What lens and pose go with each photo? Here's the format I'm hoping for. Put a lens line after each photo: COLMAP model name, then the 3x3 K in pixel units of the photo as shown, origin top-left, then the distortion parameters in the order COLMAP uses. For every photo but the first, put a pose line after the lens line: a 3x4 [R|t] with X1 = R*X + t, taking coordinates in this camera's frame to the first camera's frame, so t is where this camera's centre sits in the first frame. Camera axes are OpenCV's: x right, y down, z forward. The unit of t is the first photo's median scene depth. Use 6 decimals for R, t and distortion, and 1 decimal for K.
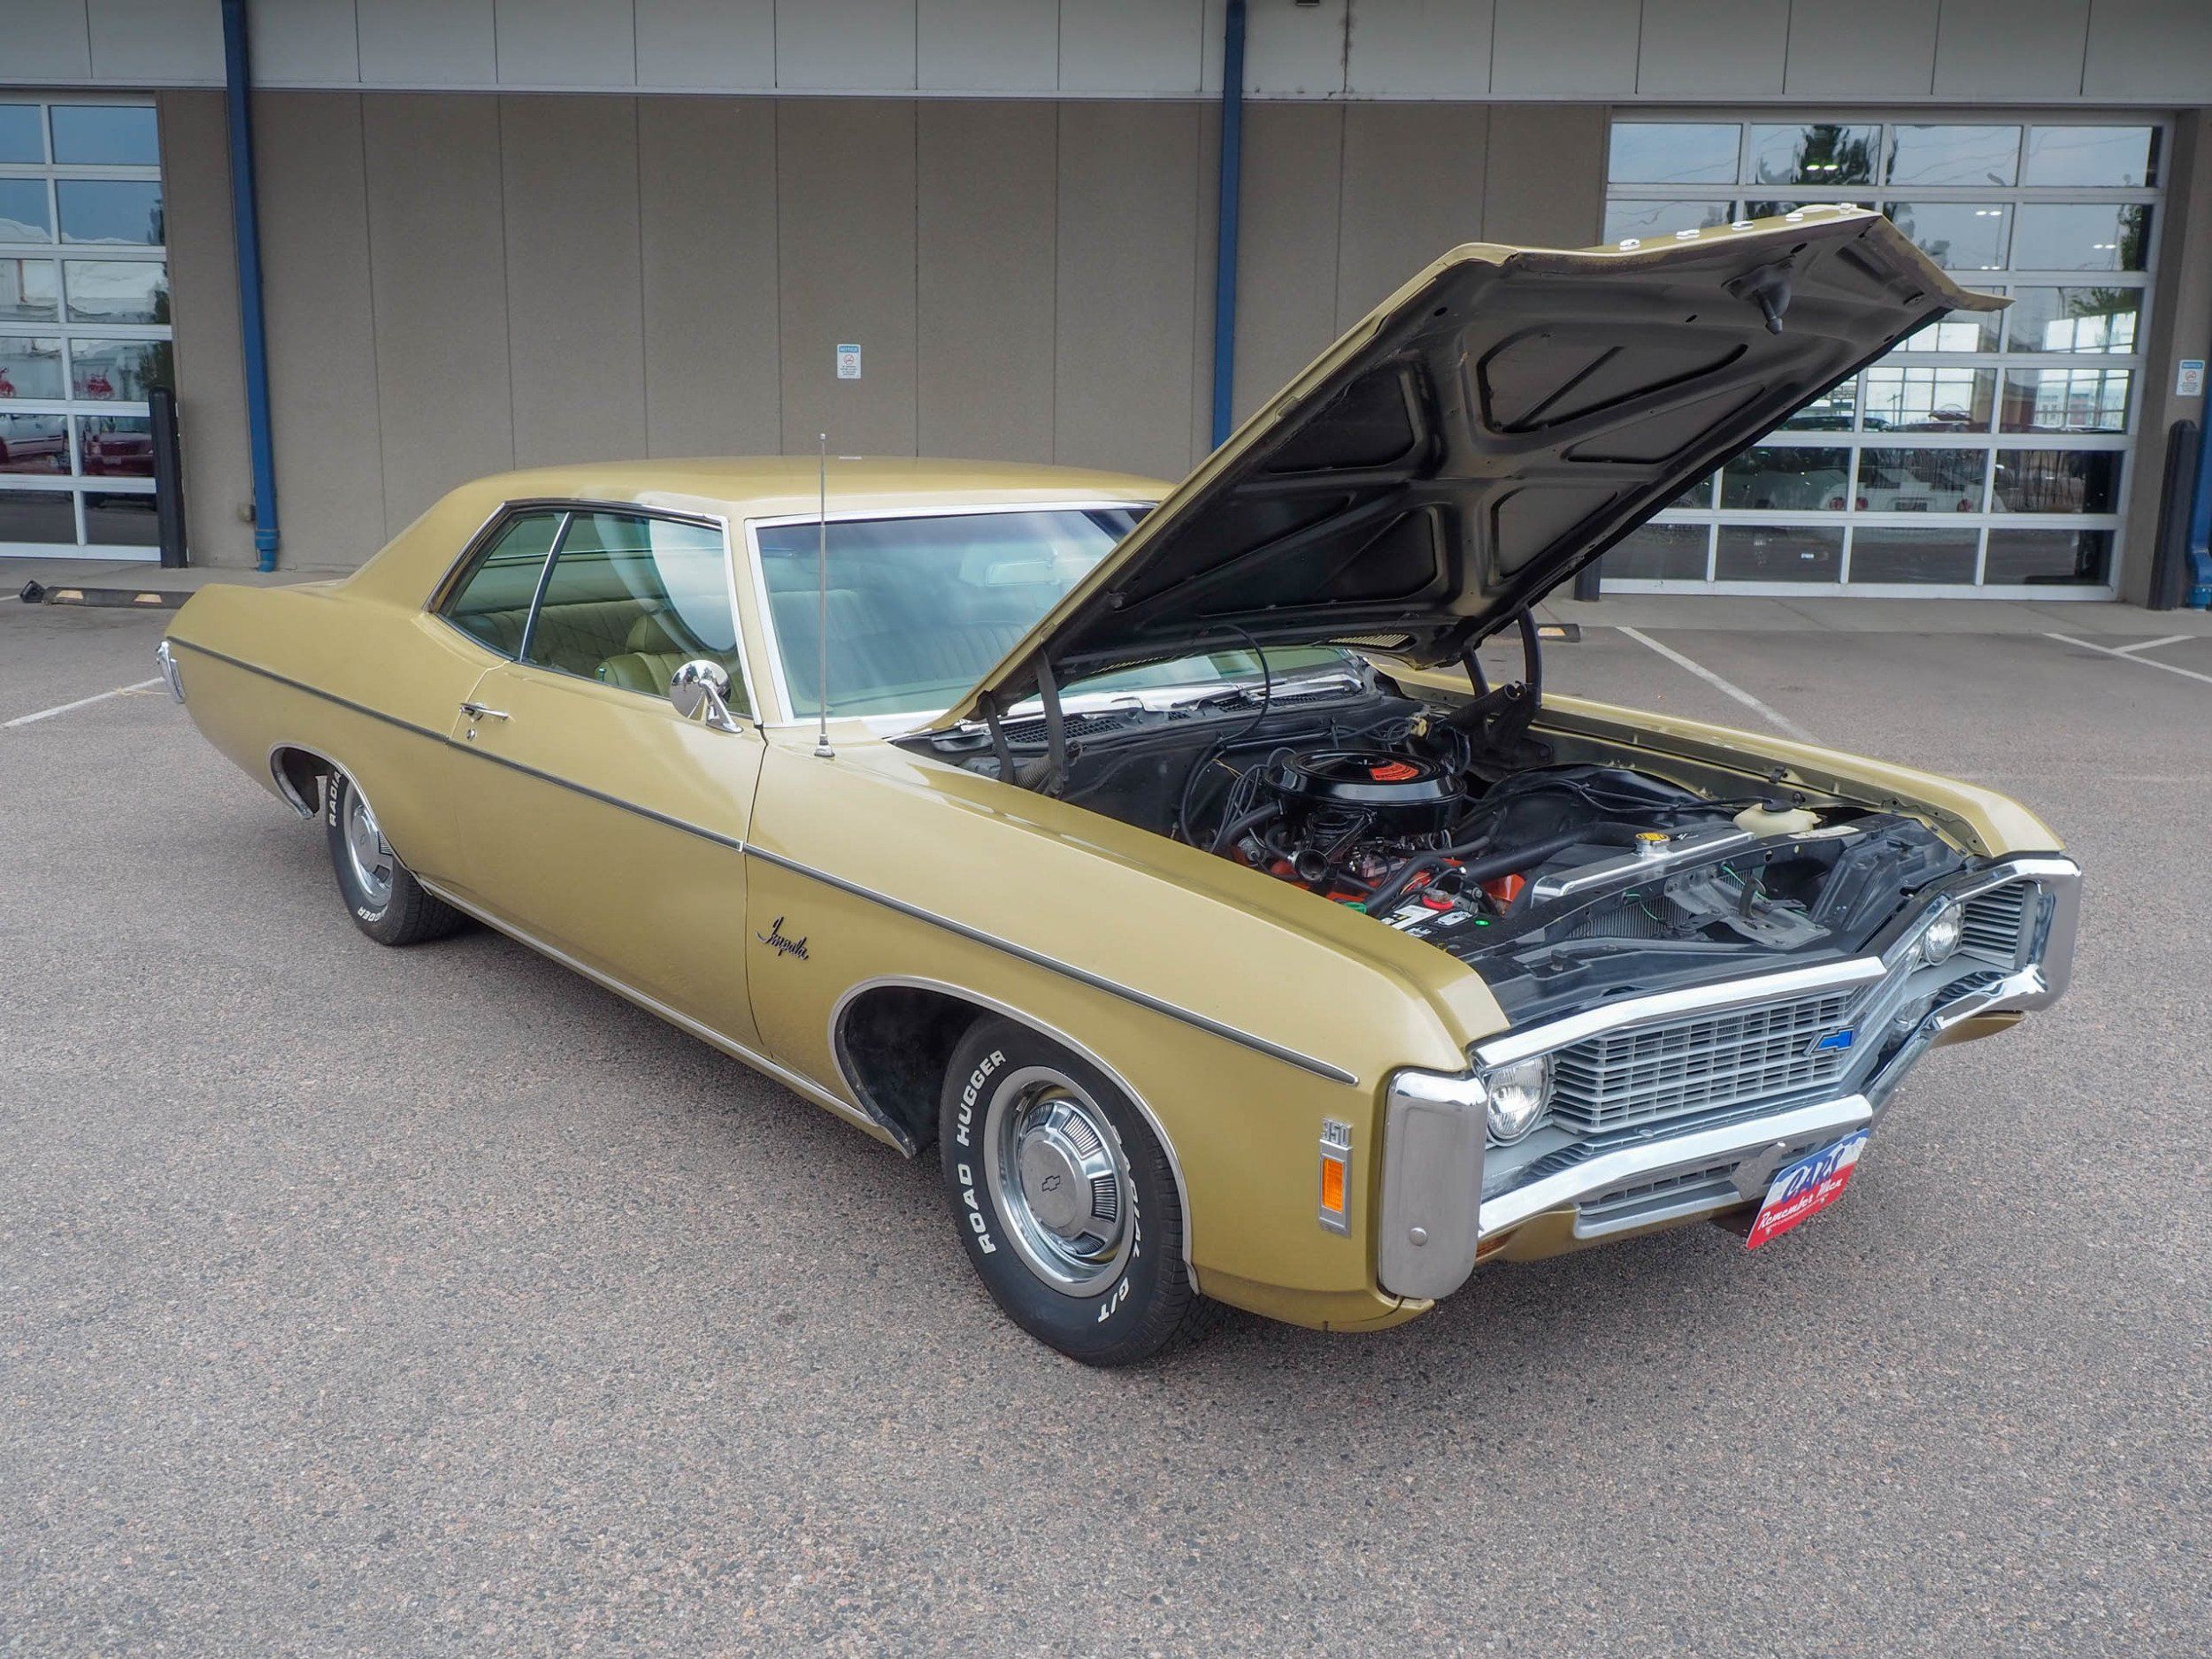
lens RADIAL K [[1834.3, 0, 1123.0], [0, 1834.3, 792.3], [0, 0, 1]] dist [0.005601, 0.003104]
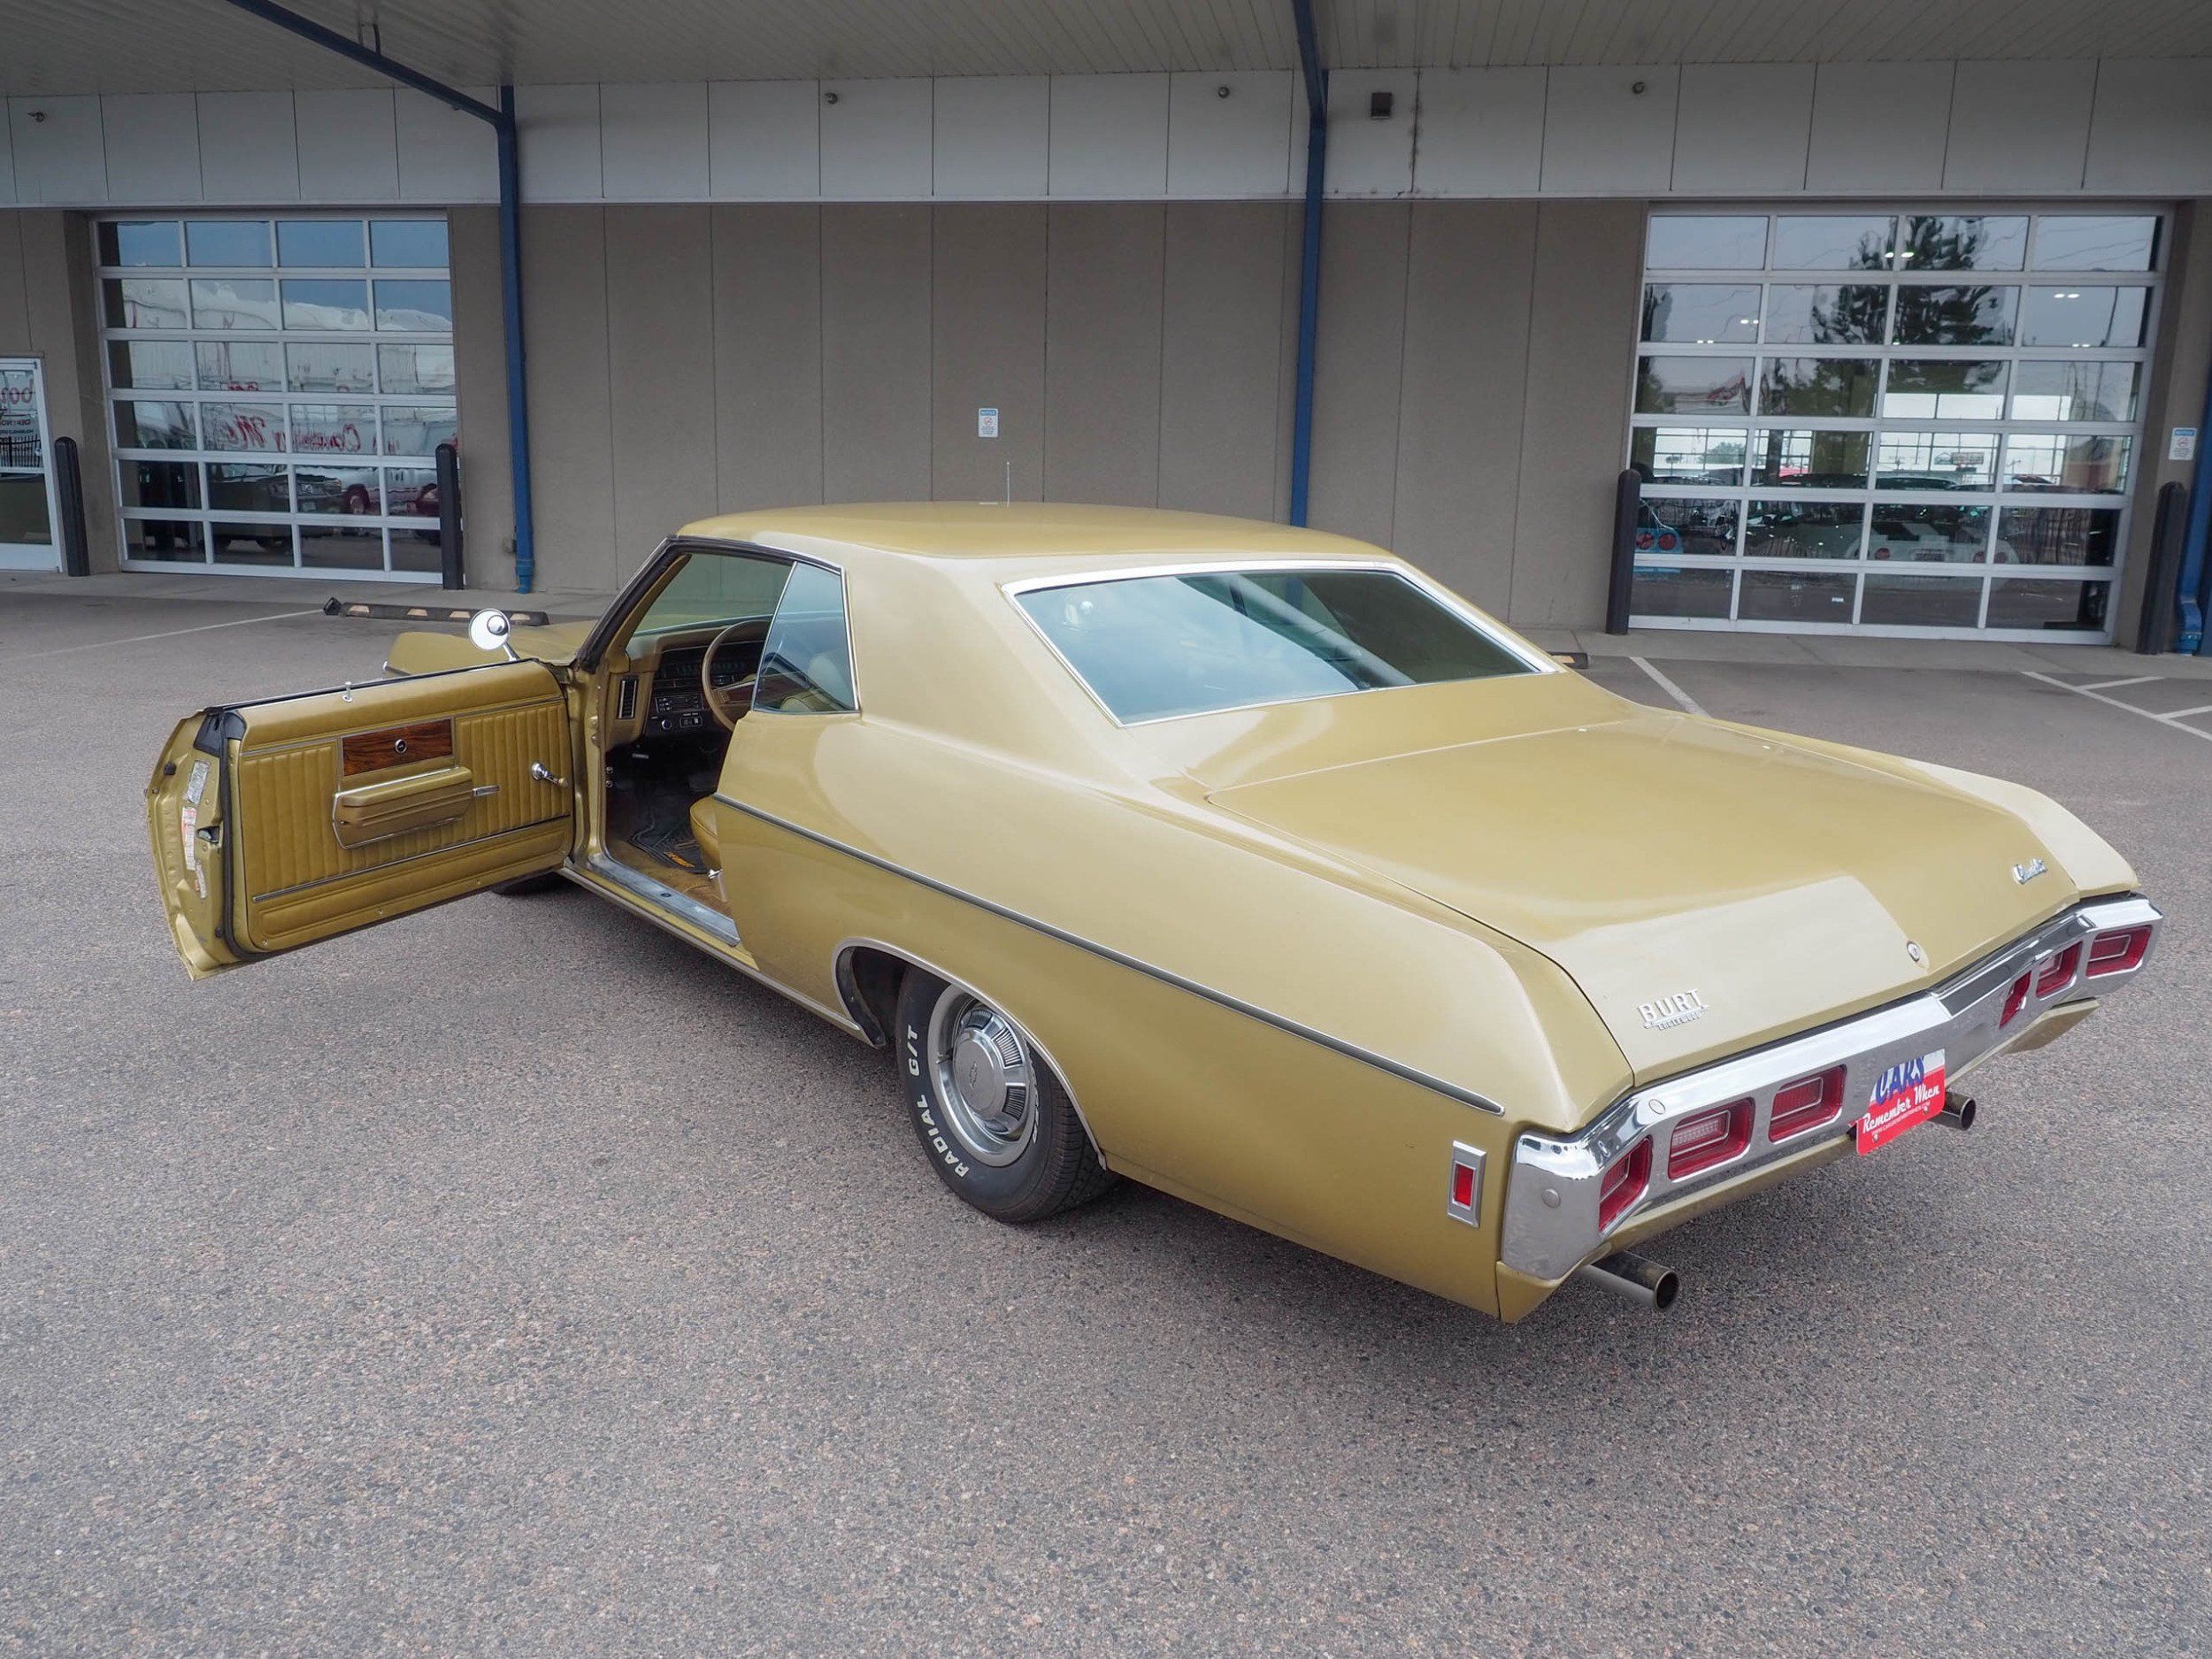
lens RADIAL K [[1575.0, 0, 1113.3], [0, 1575.0, 811.3], [0, 0, 1]] dist [-0.005354, -0.000977]
pose [[0.992311, 0.031015, -0.119823, 0.198388], [-0.030038, 0.999499, 0.009951, 0.014069], [0.120072, -0.006275, 0.992745, -0.029694]]
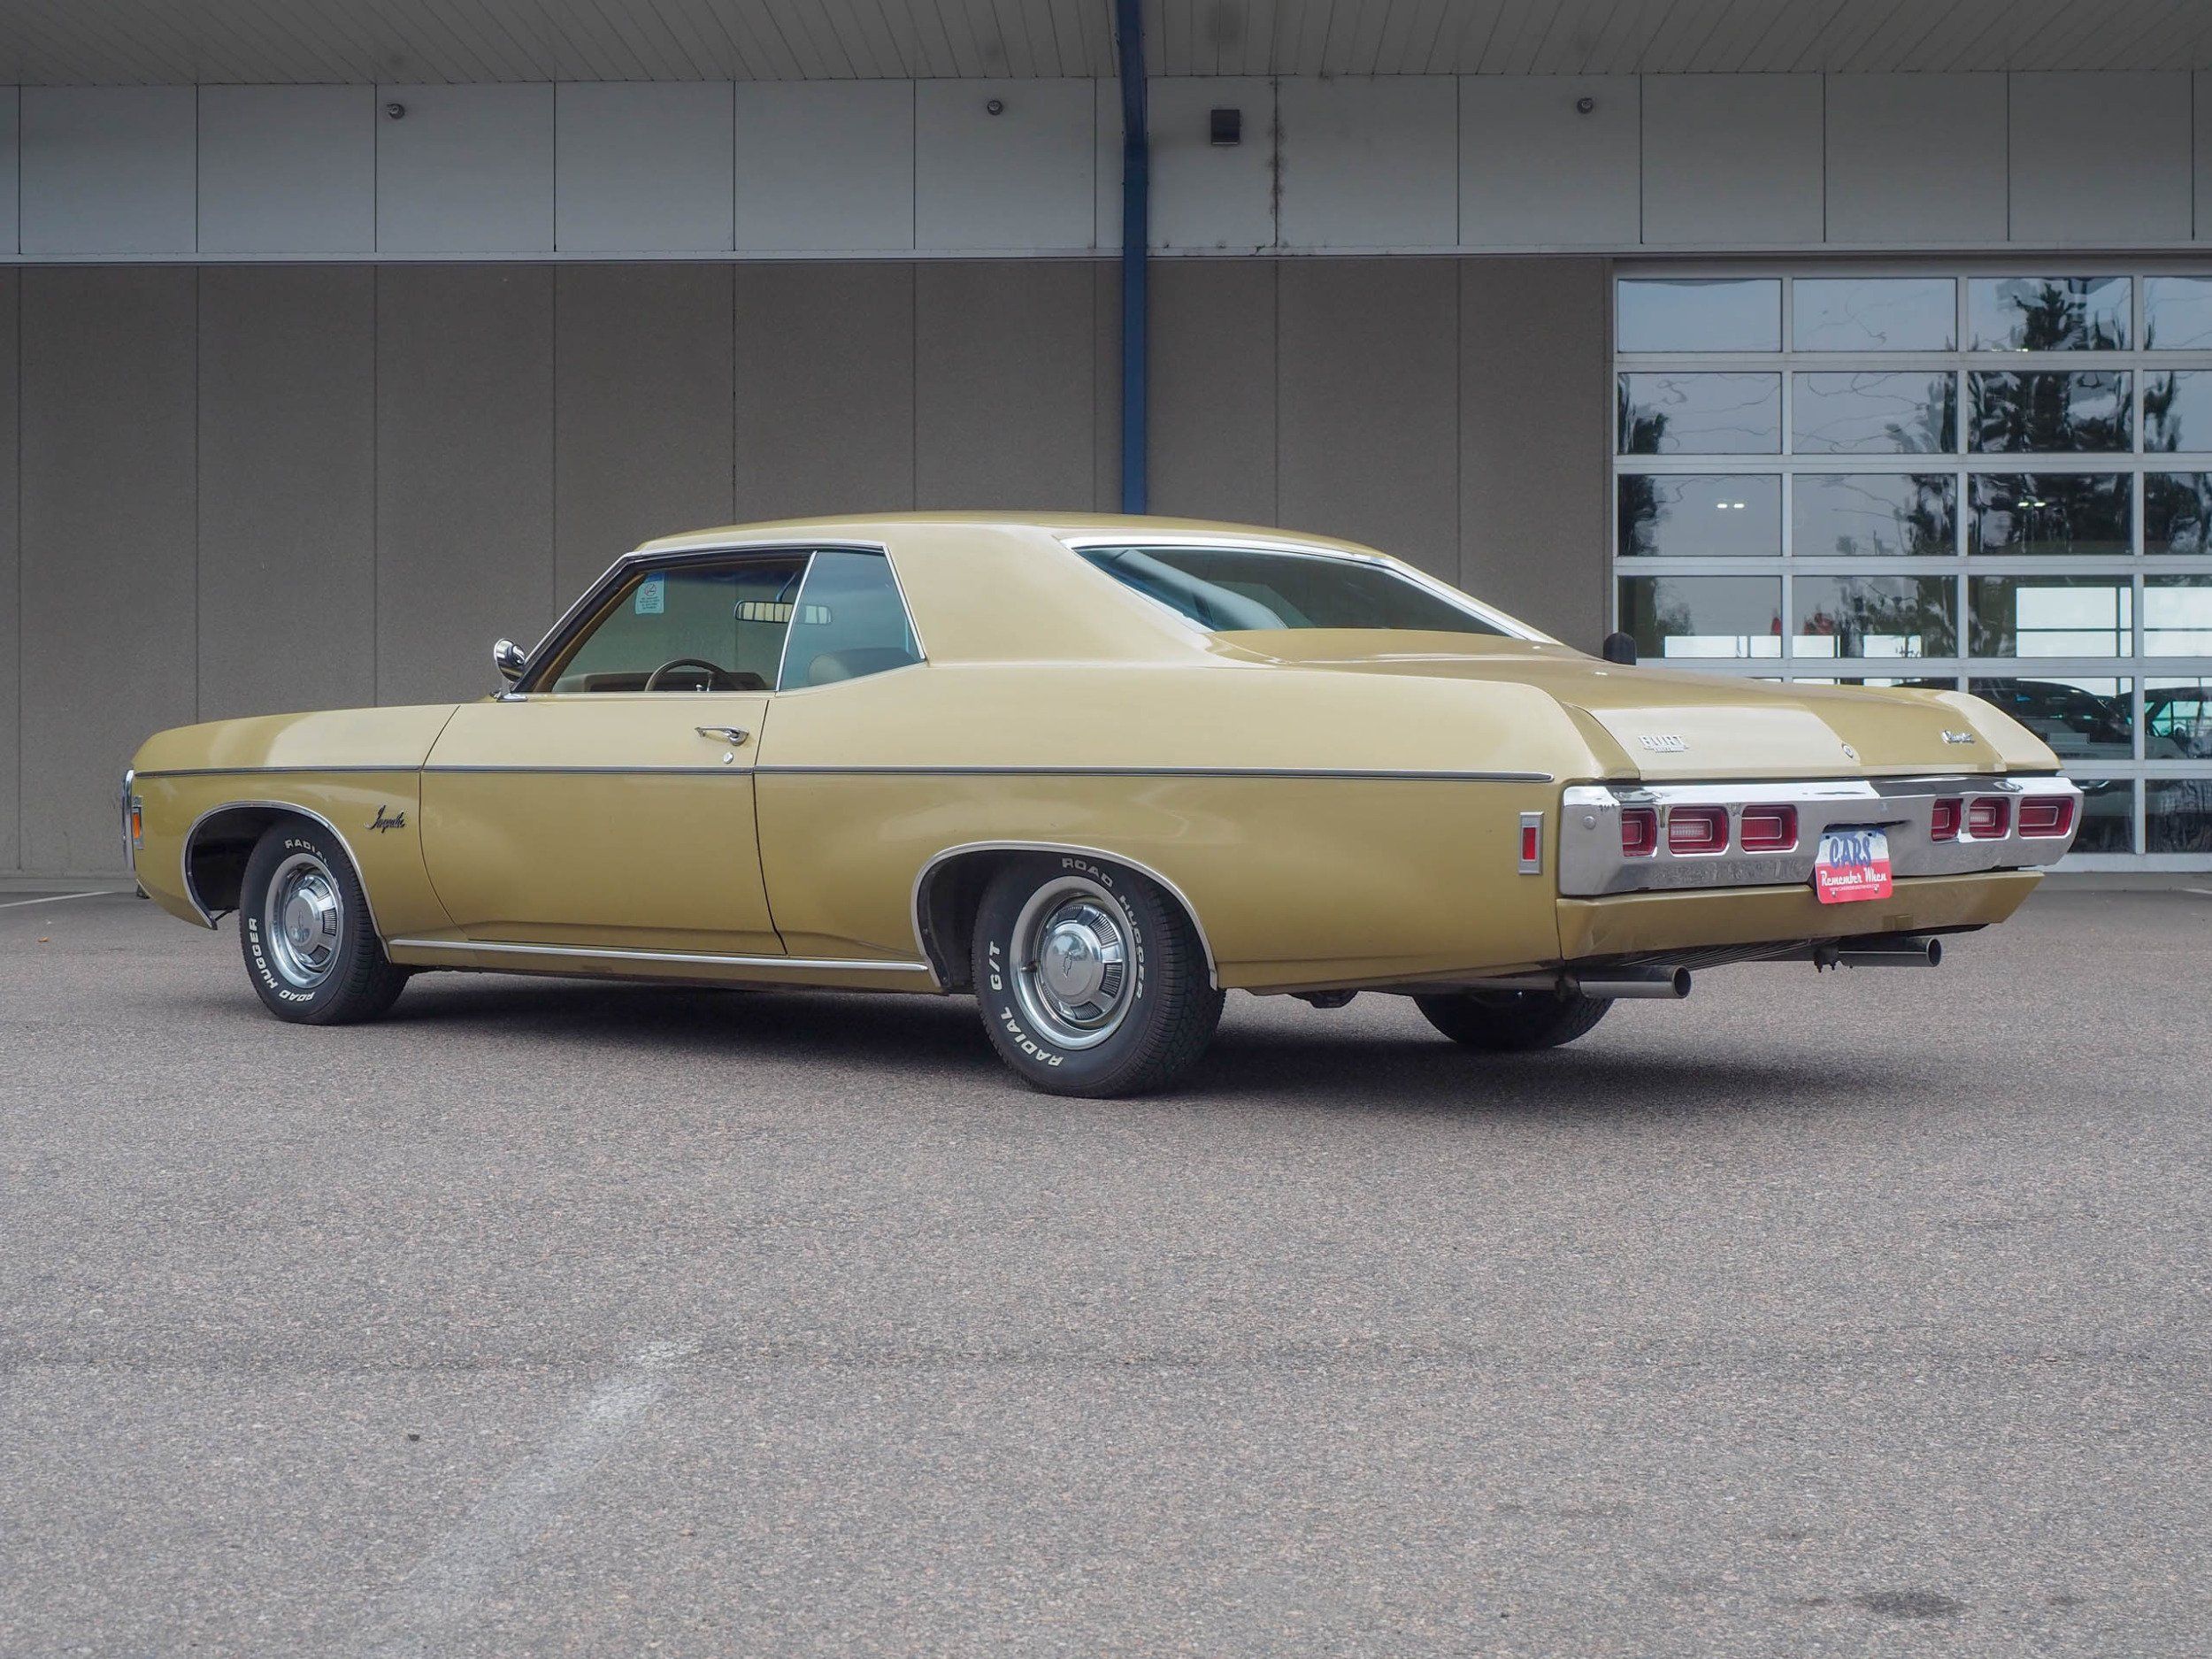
lens RADIAL K [[3105.3, 0, 1102.3], [0, 3105.3, 825.4], [0, 0, 1]] dist [0.027356, -0.057273]
pose [[0.999660, -0.018168, 0.018720, 0.049619], [0.021383, 0.981725, -0.189100, 0.351466], [-0.014942, 0.189436, 0.981779, -0.813618]]
